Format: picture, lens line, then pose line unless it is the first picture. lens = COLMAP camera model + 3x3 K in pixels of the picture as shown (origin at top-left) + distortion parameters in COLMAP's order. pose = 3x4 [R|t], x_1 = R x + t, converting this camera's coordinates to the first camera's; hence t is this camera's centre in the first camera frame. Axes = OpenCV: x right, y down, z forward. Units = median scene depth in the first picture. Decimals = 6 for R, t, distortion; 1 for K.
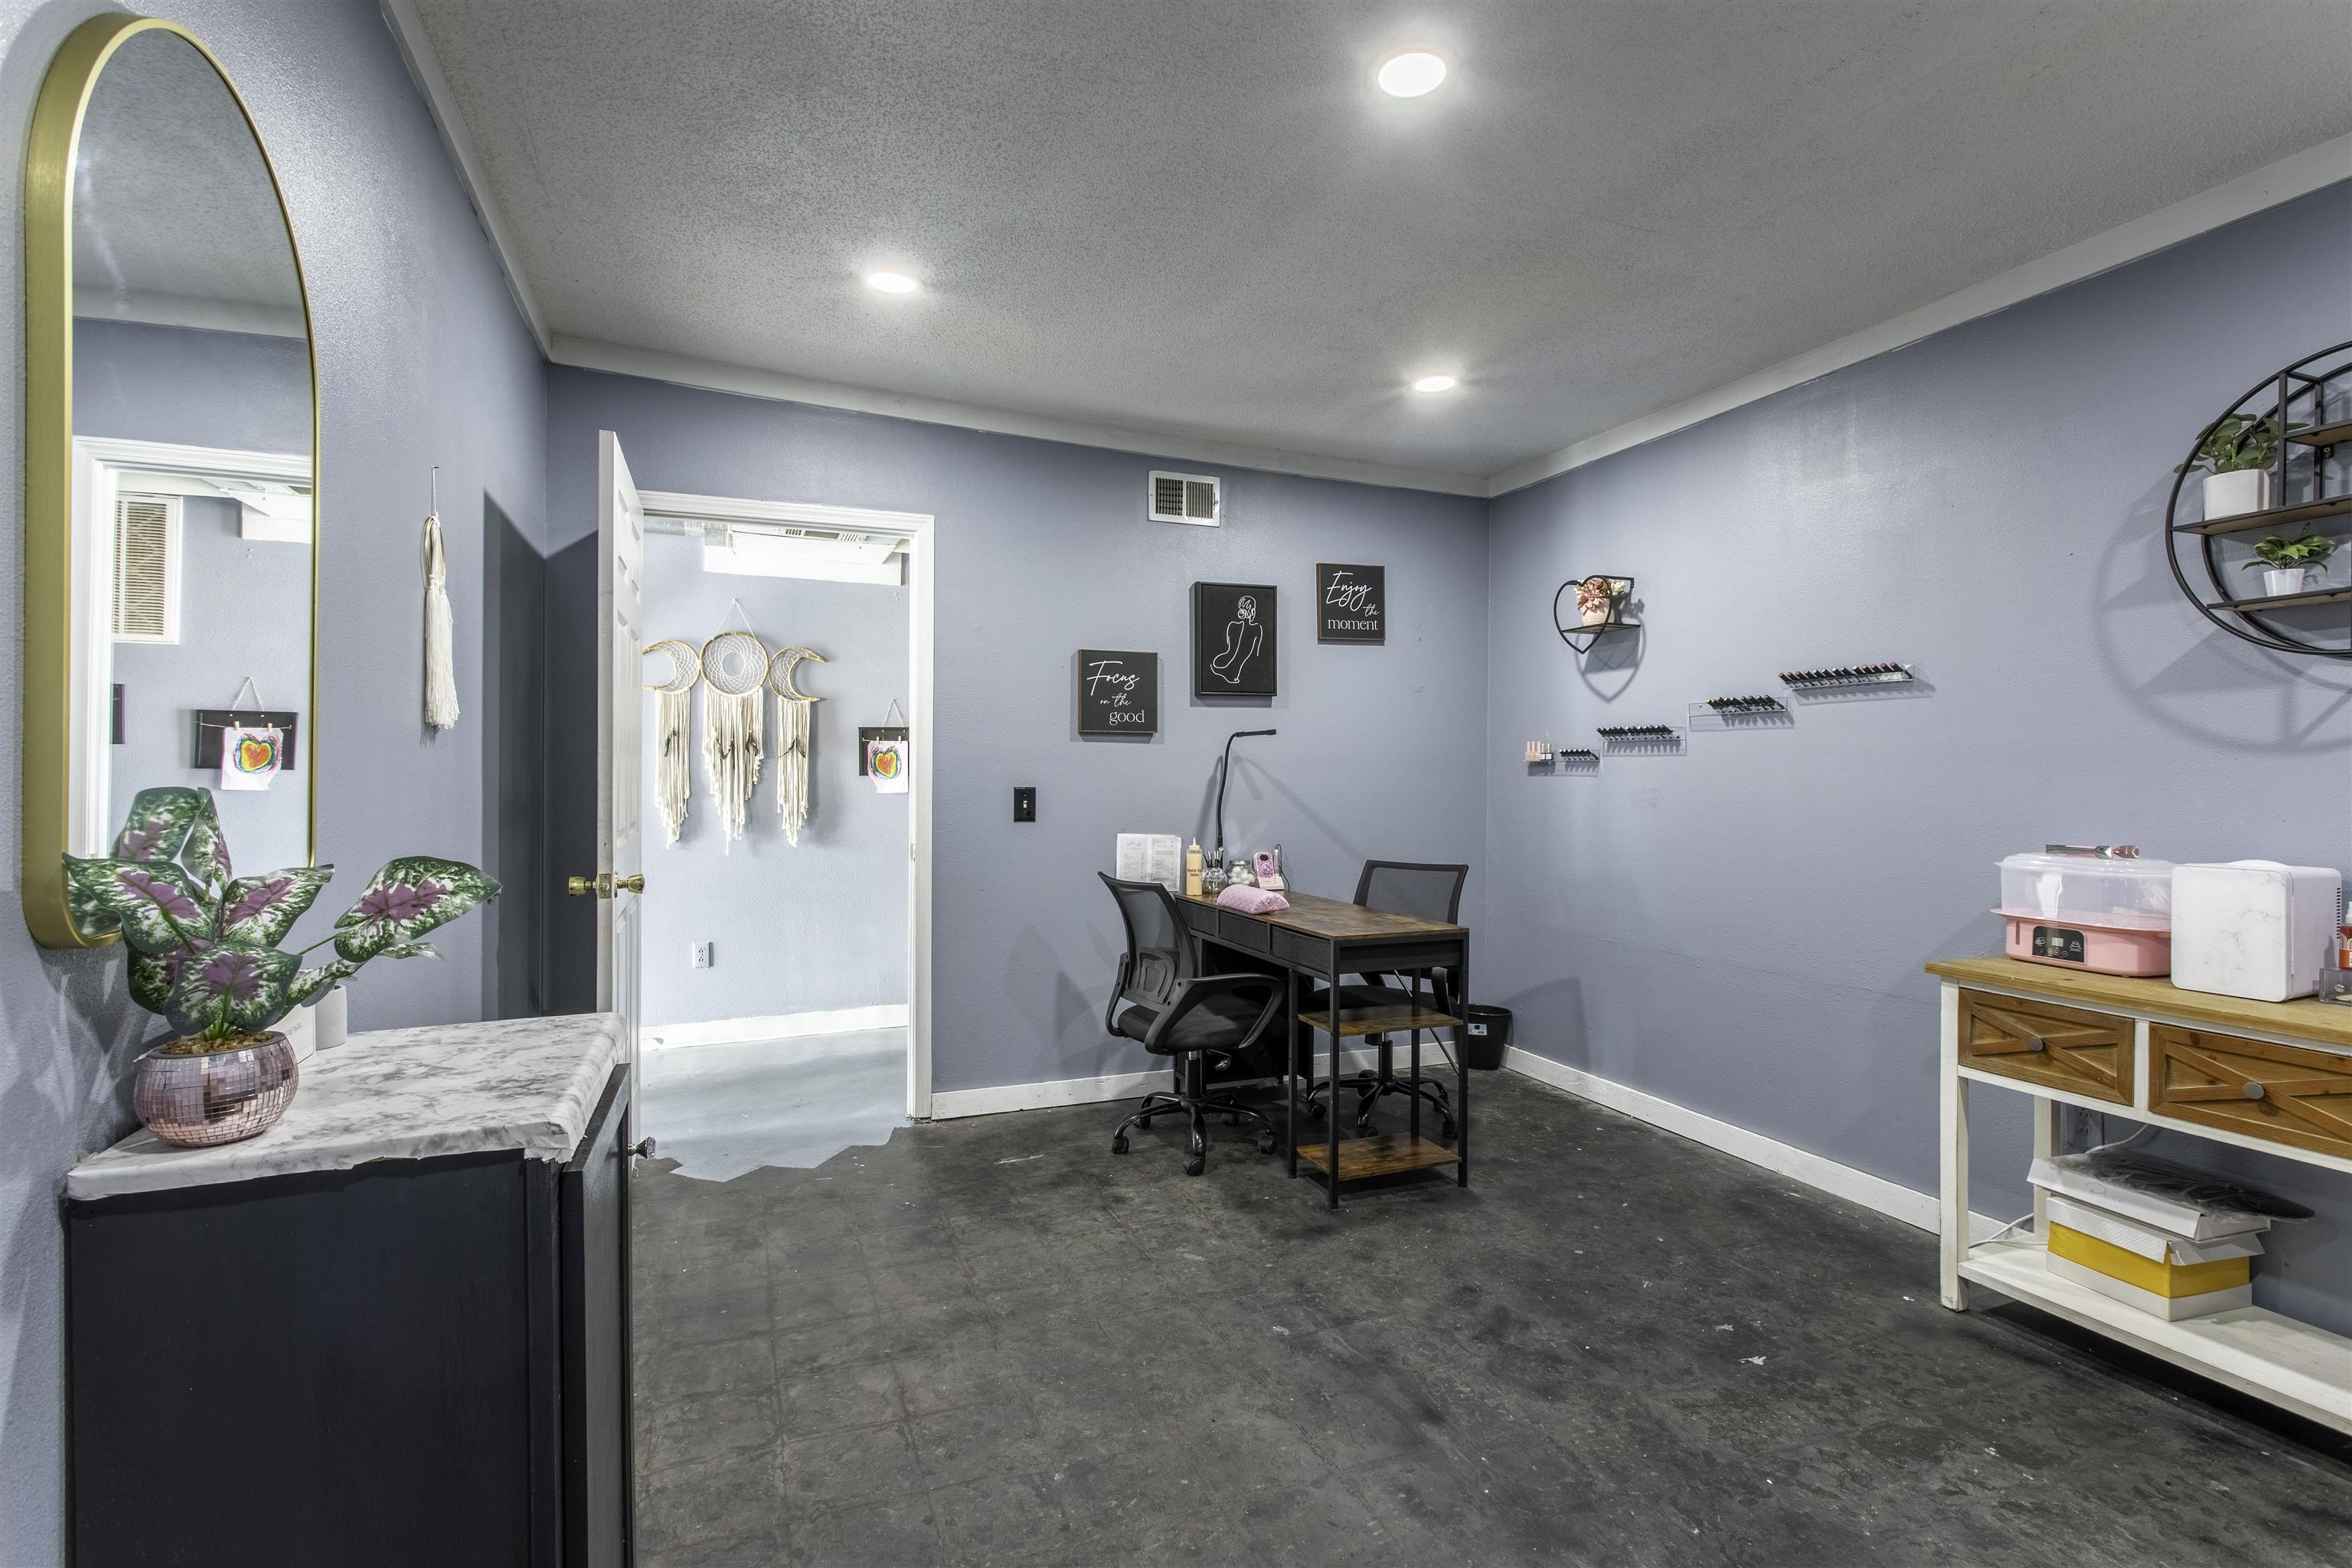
lens RADIAL K [[1134.5, 0, 1172.6], [0, 1134.5, 770.6], [0, 0, 1]] dist [-0.000523, 0.000878]
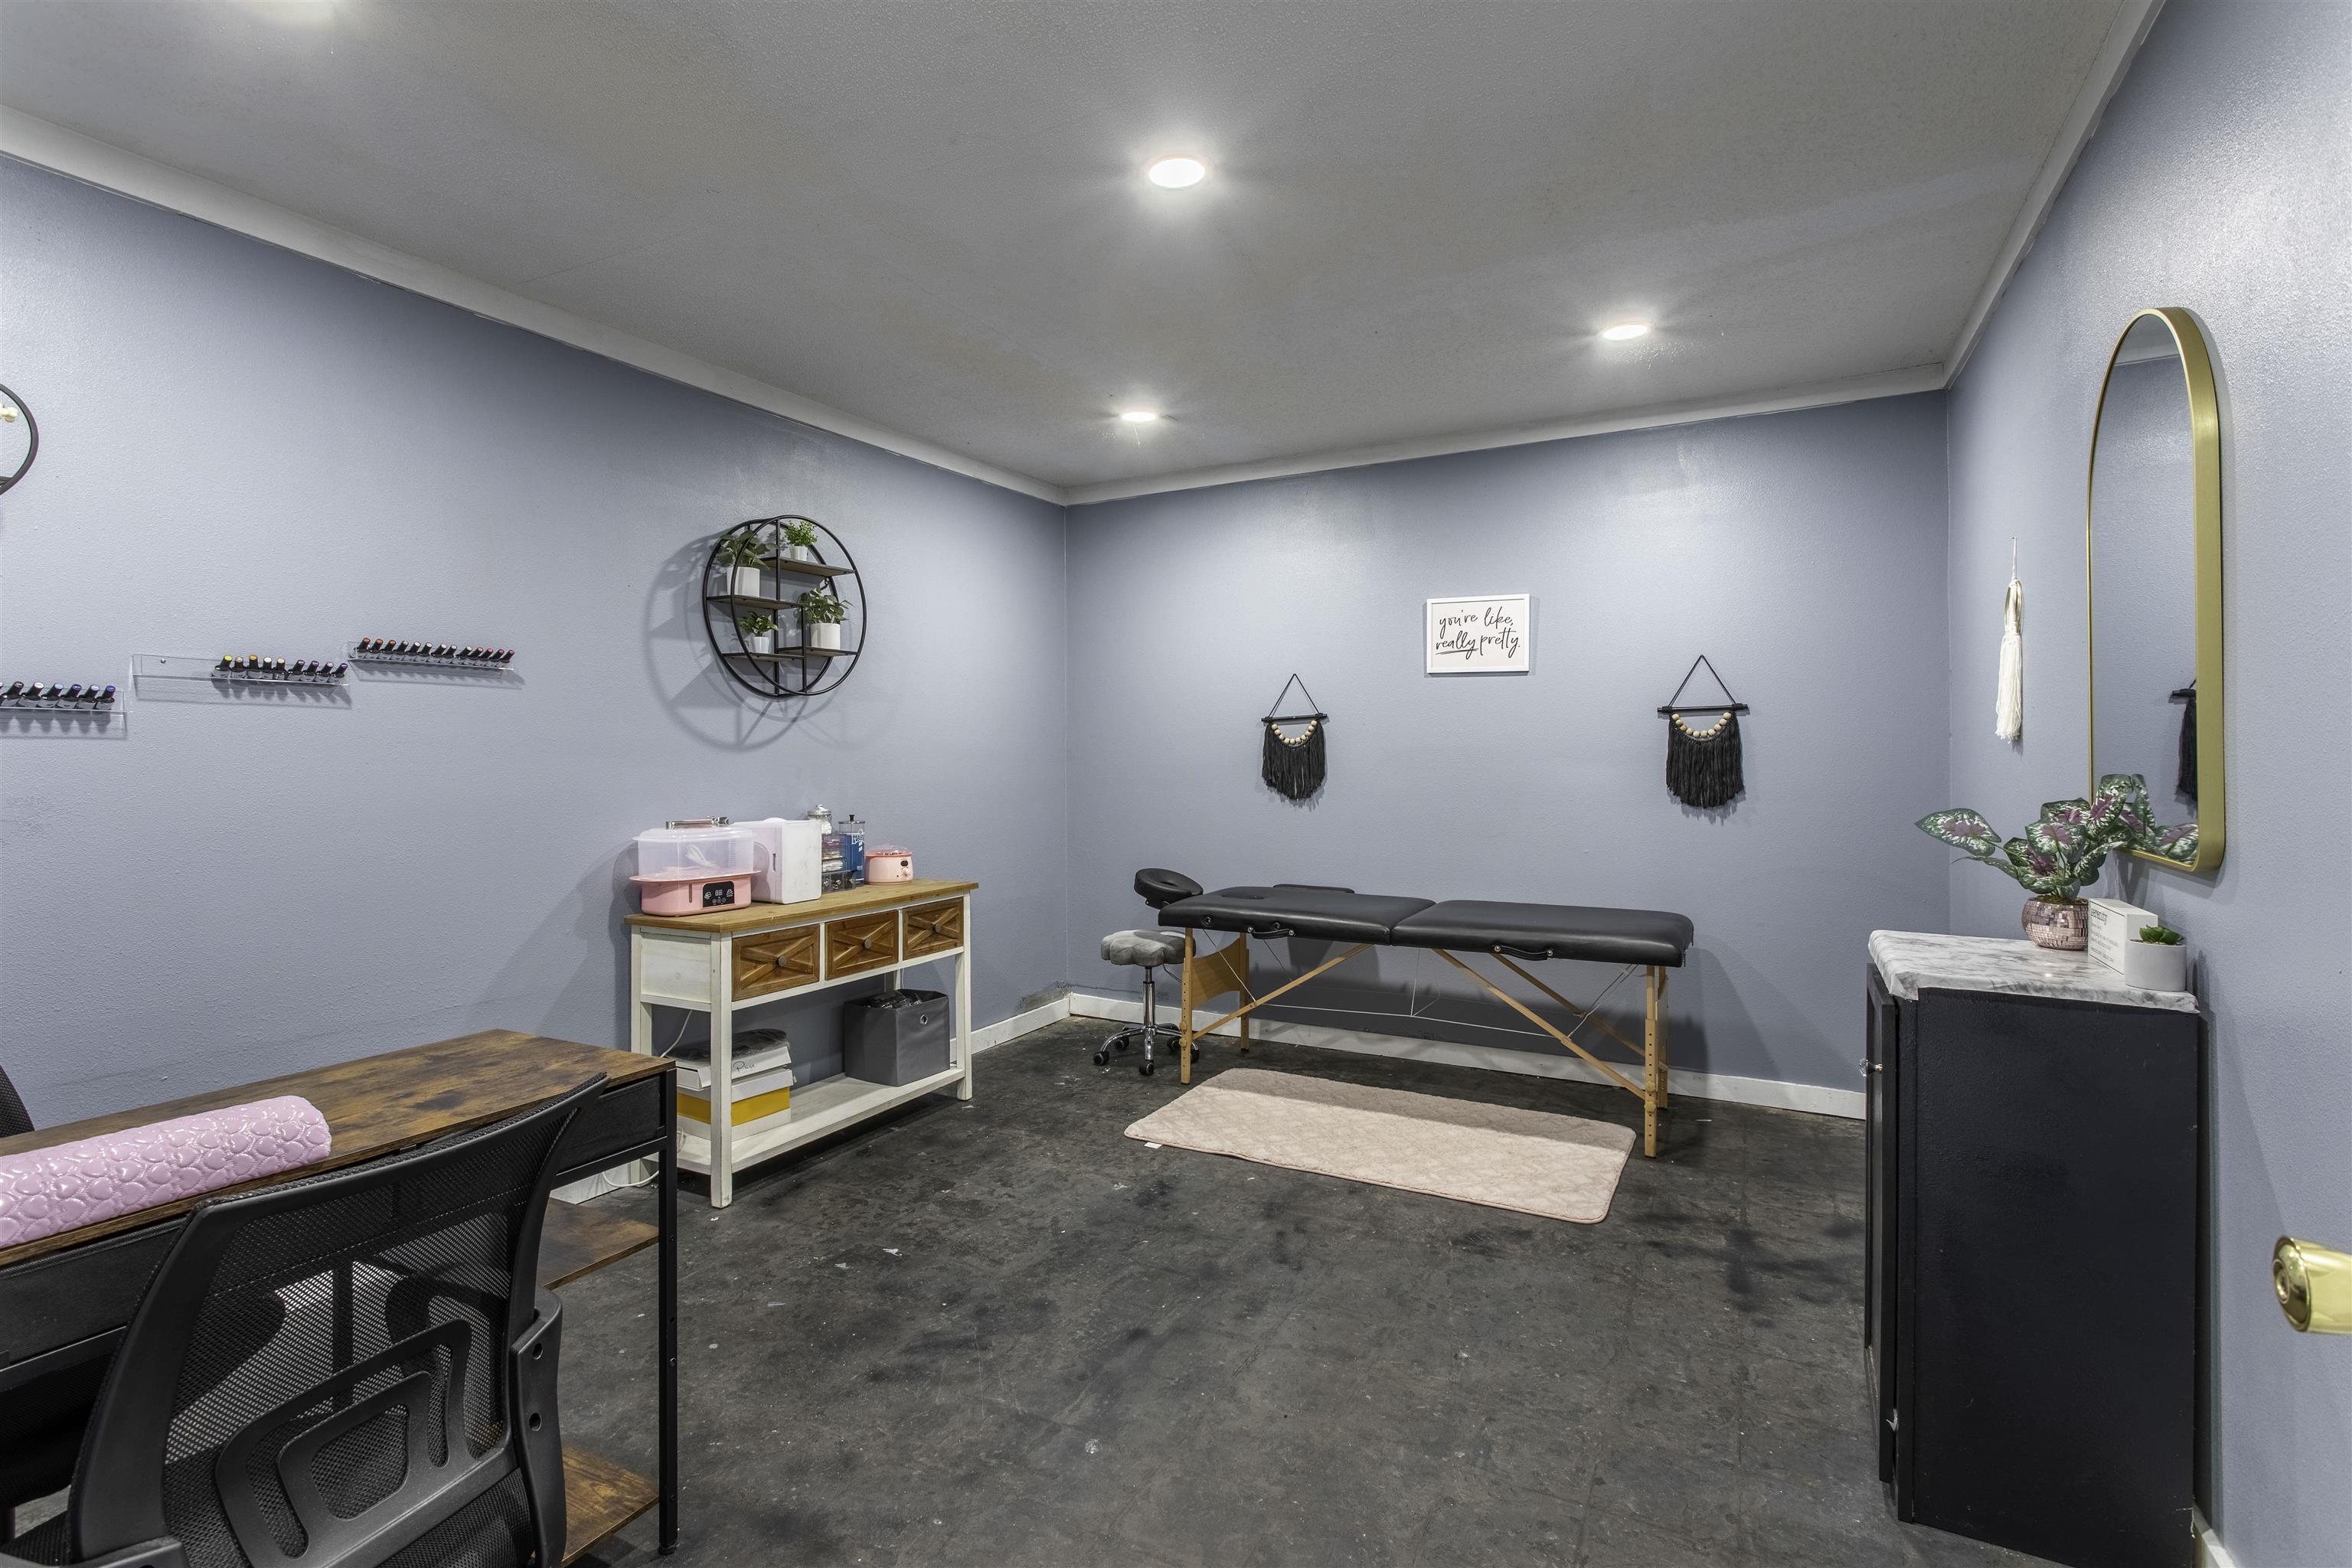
lens RADIAL K [[1117.1, 0, 1177.7], [0, 1117.1, 763.8], [0, 0, 1]] dist [0.000040, 0.000110]
pose [[-0.661504, -0.002905, 0.749936, -0.554395], [0.001805, 0.999983, 0.005466, -0.004298], [-0.749939, 0.004969, -0.661488, 1.499196]]
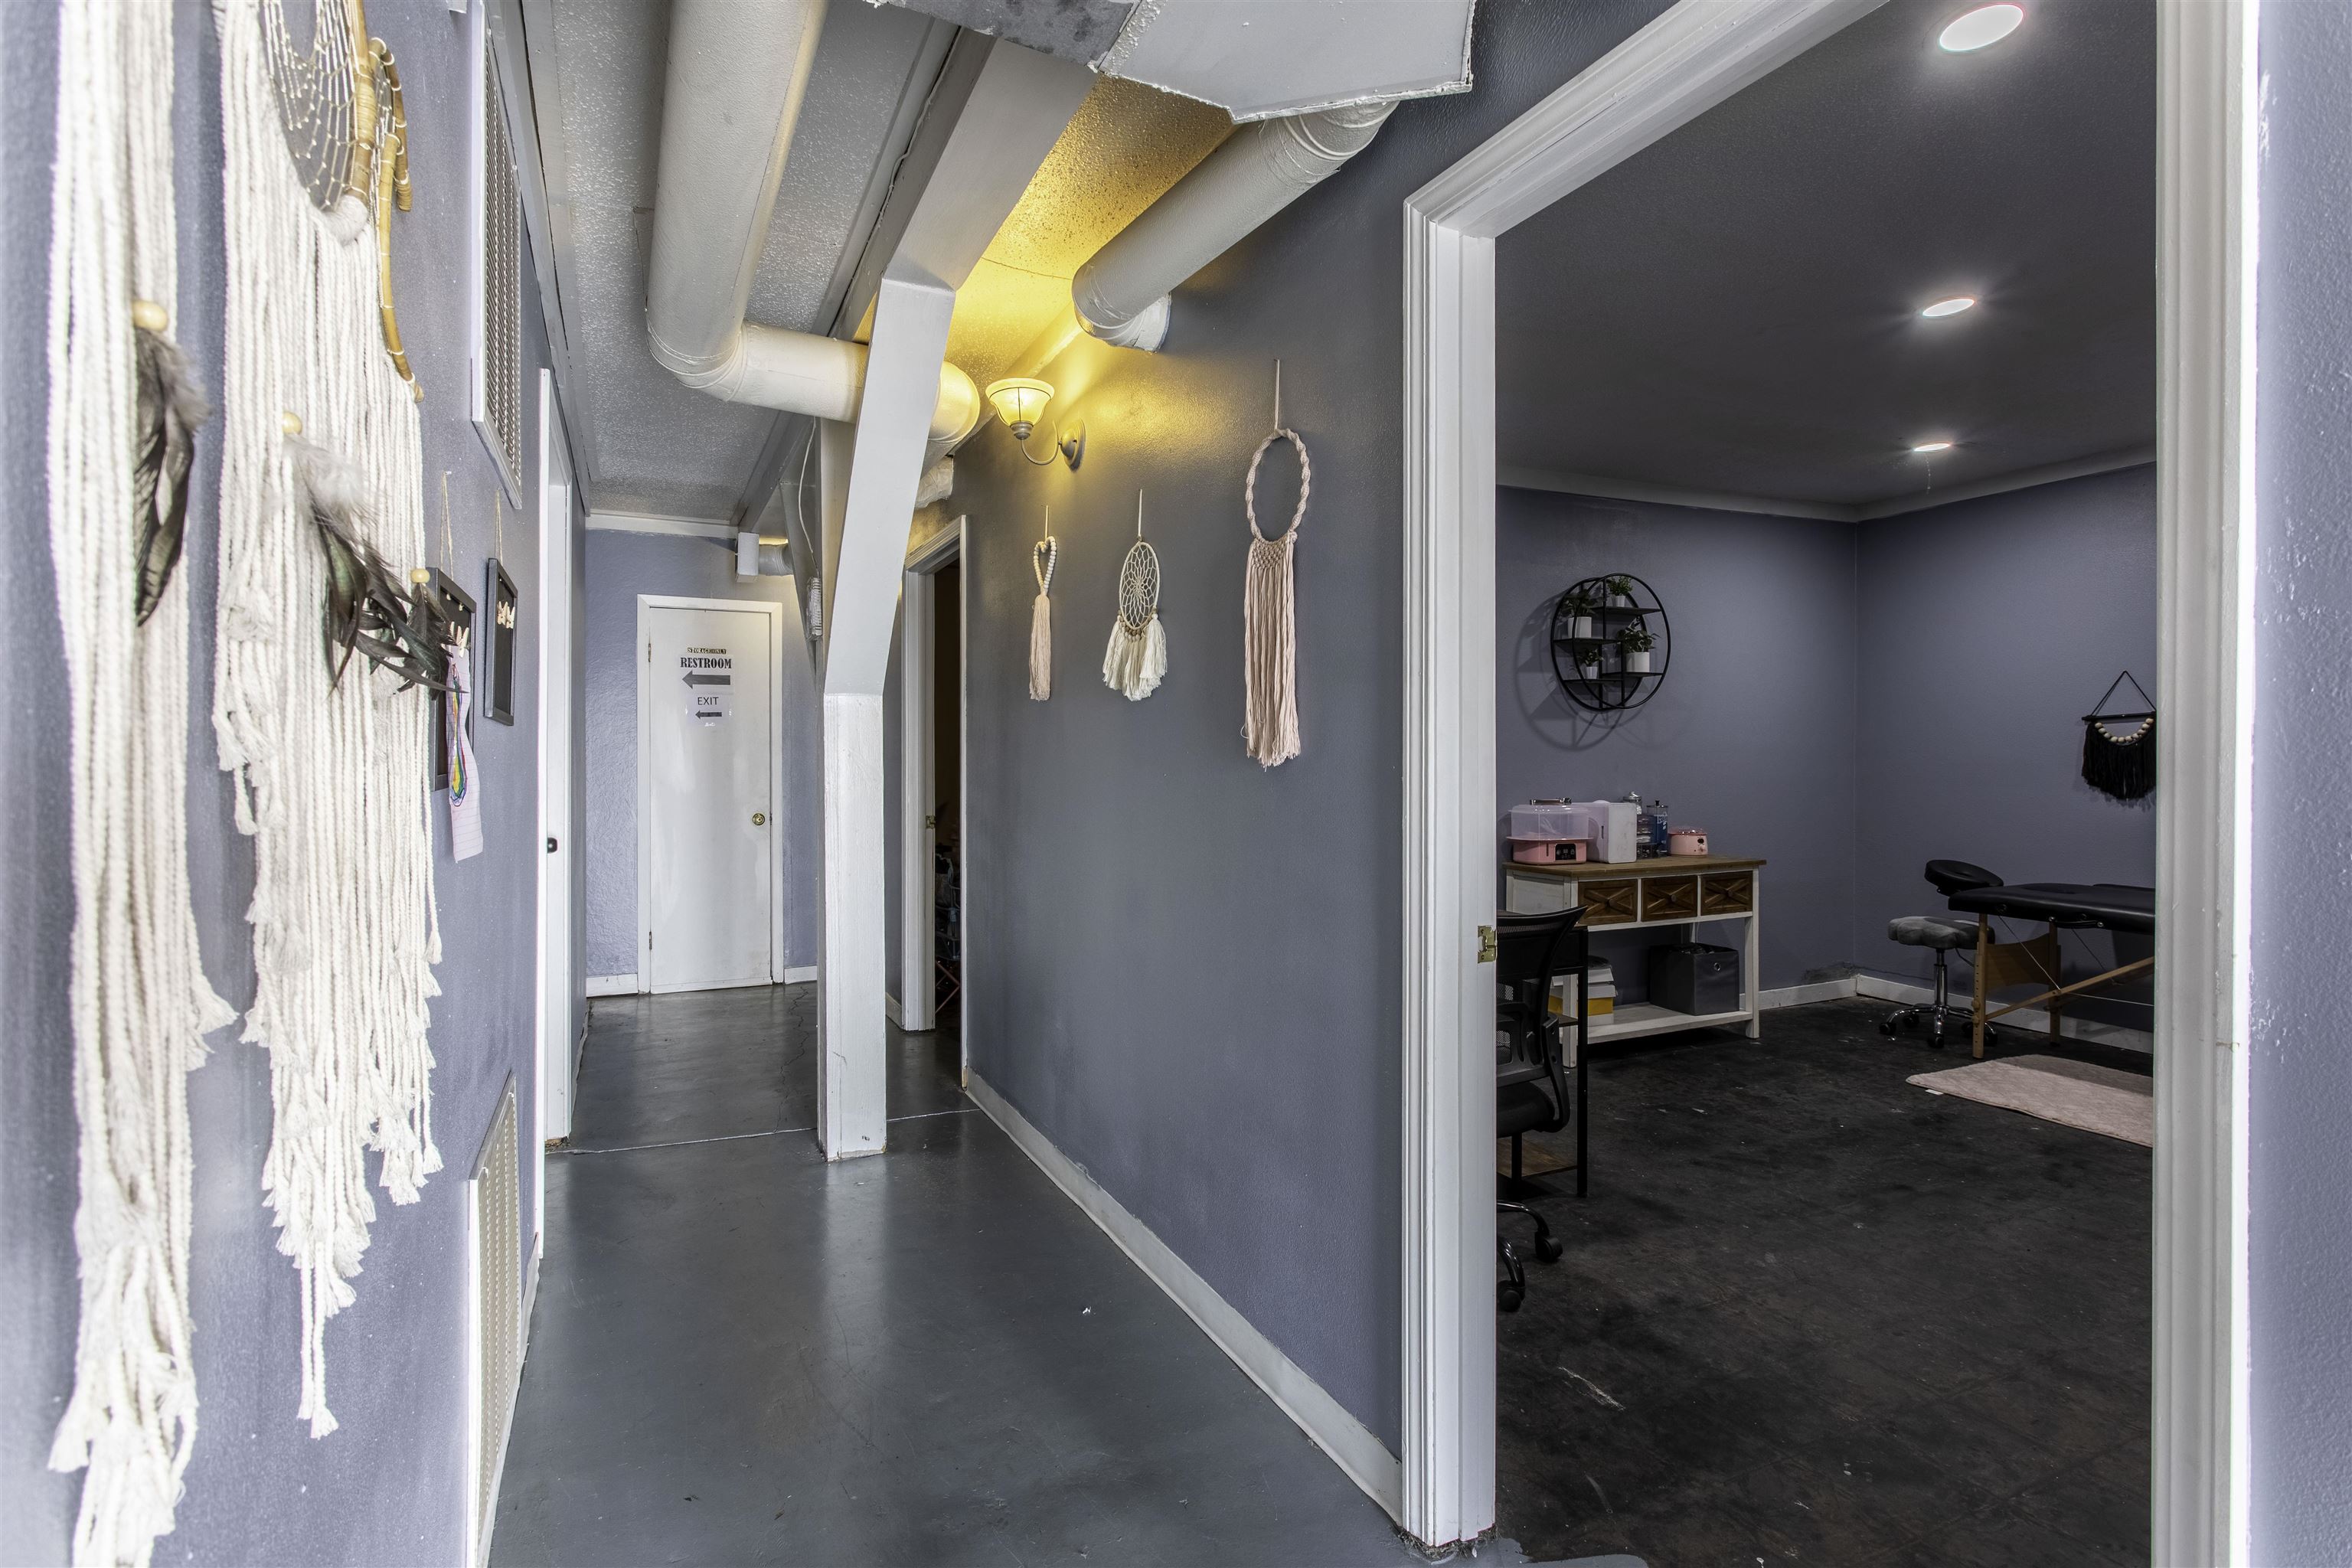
lens RADIAL K [[1134.5, 0, 1172.6], [0, 1134.5, 770.6], [0, 0, 1]] dist [-0.000523, 0.000878]
pose [[-0.073765, -0.013052, 0.997190, -1.055810], [-0.000259, 0.999915, 0.013068, -0.005093], [-0.997276, 0.000705, -0.073762, 1.832695]]
